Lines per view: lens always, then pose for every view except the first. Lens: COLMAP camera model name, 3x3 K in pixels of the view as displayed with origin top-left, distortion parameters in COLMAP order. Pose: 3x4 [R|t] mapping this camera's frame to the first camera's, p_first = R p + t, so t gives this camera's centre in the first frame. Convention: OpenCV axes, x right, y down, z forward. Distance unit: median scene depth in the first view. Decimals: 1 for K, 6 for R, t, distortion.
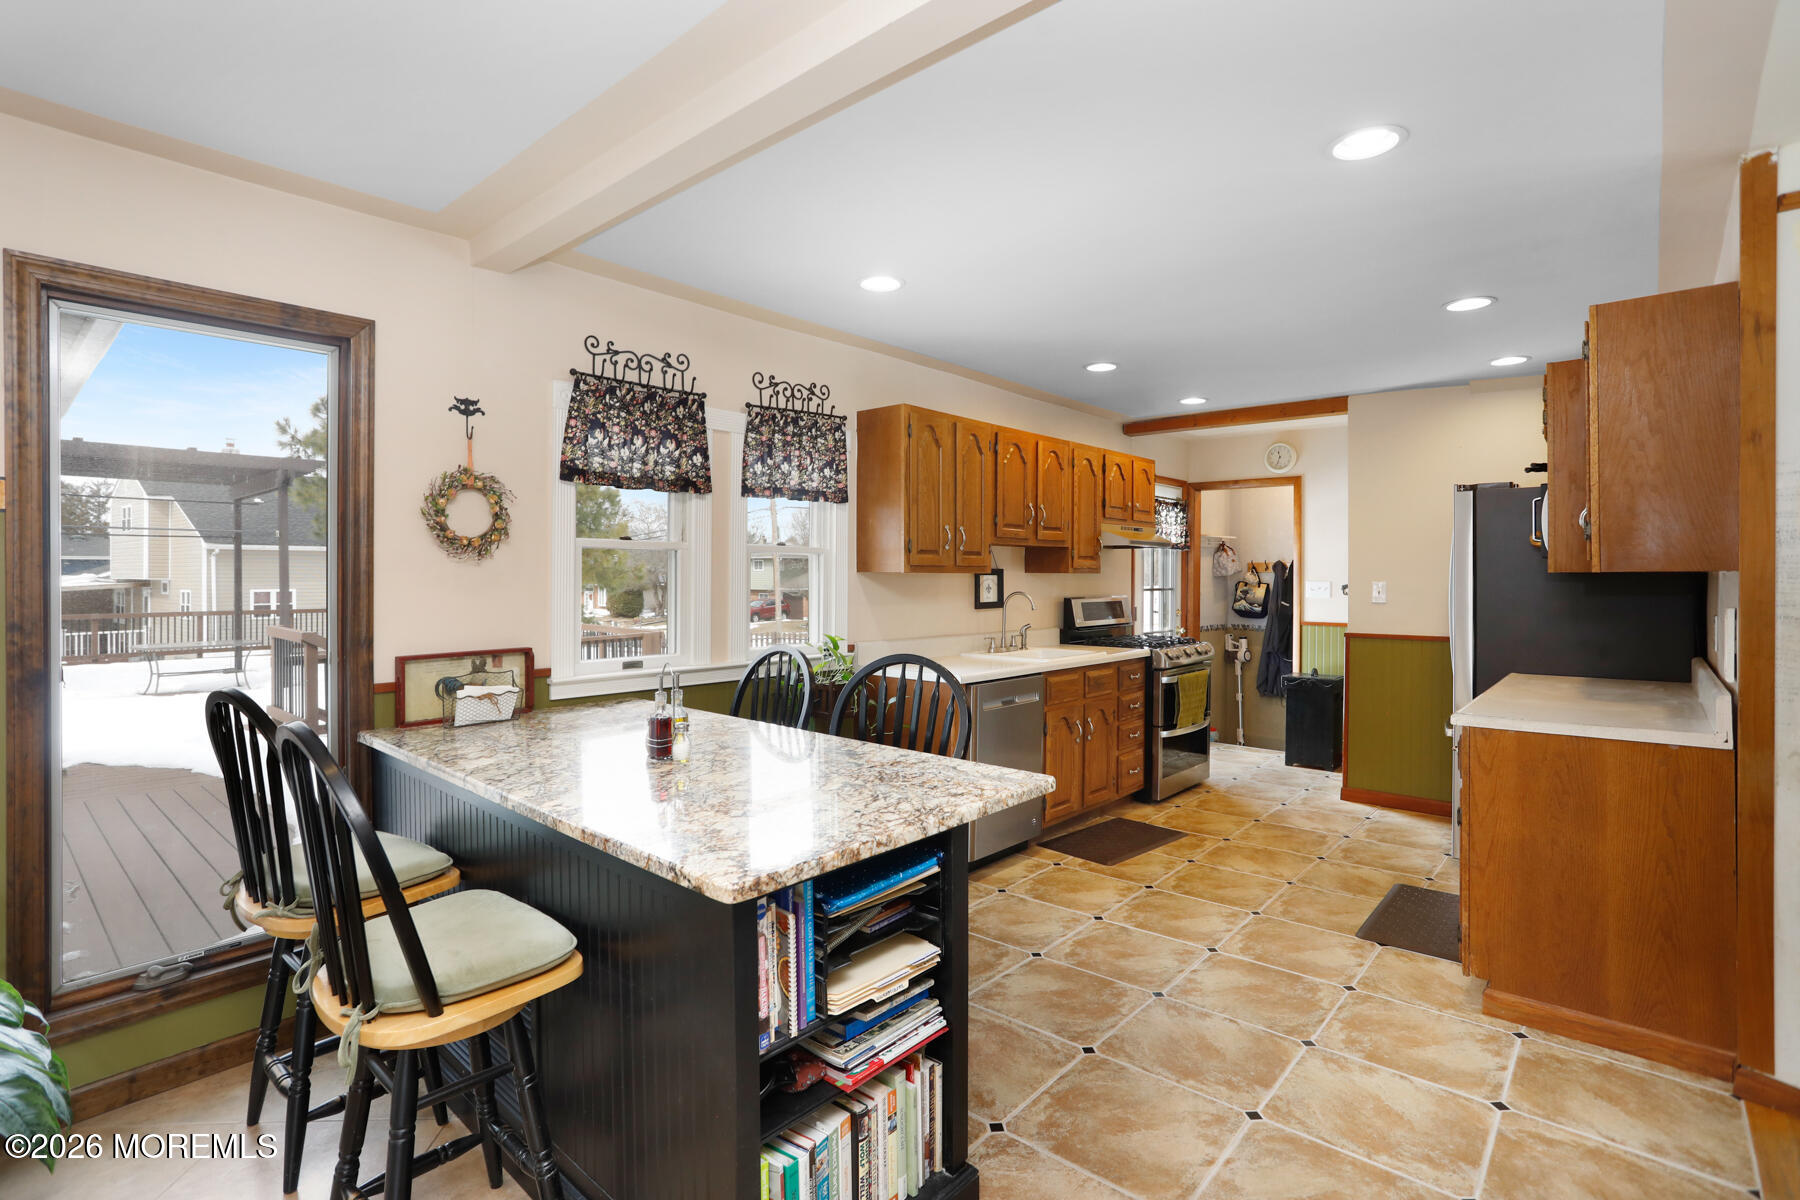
lens RADIAL K [[882.0, 0, 882.0], [0, 882.0, 597.6], [0, 0, 1]] dist [-0.038373, 0.001011]
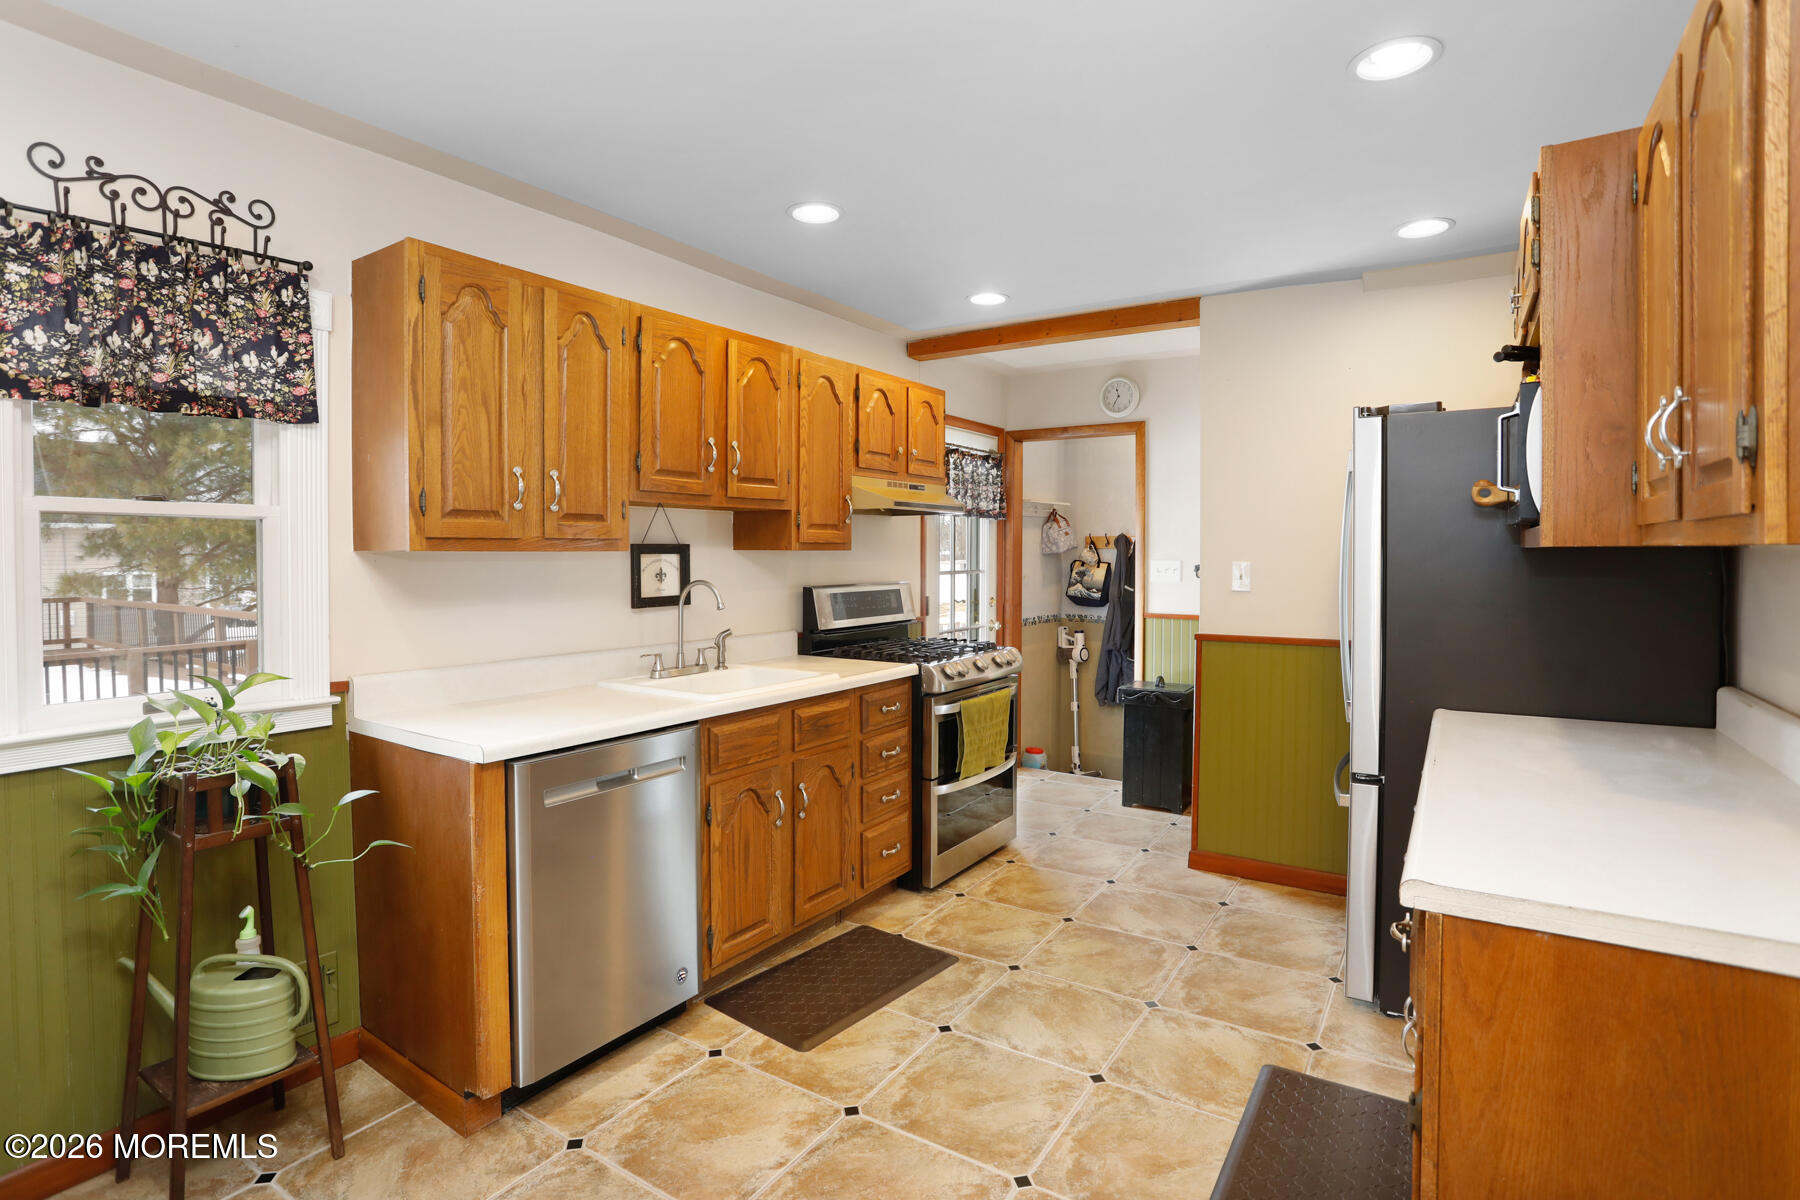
lens RADIAL K [[907.9, 0, 900.0], [0, 907.9, 600.0], [0, 0, 1]] dist [-0.084843, 0.044094]
pose [[0.987591, -0.011945, 0.156590, 0.189812], [0.007835, 0.999609, 0.026837, -0.008573], [-0.156850, -0.025277, 0.987299, 0.335178]]
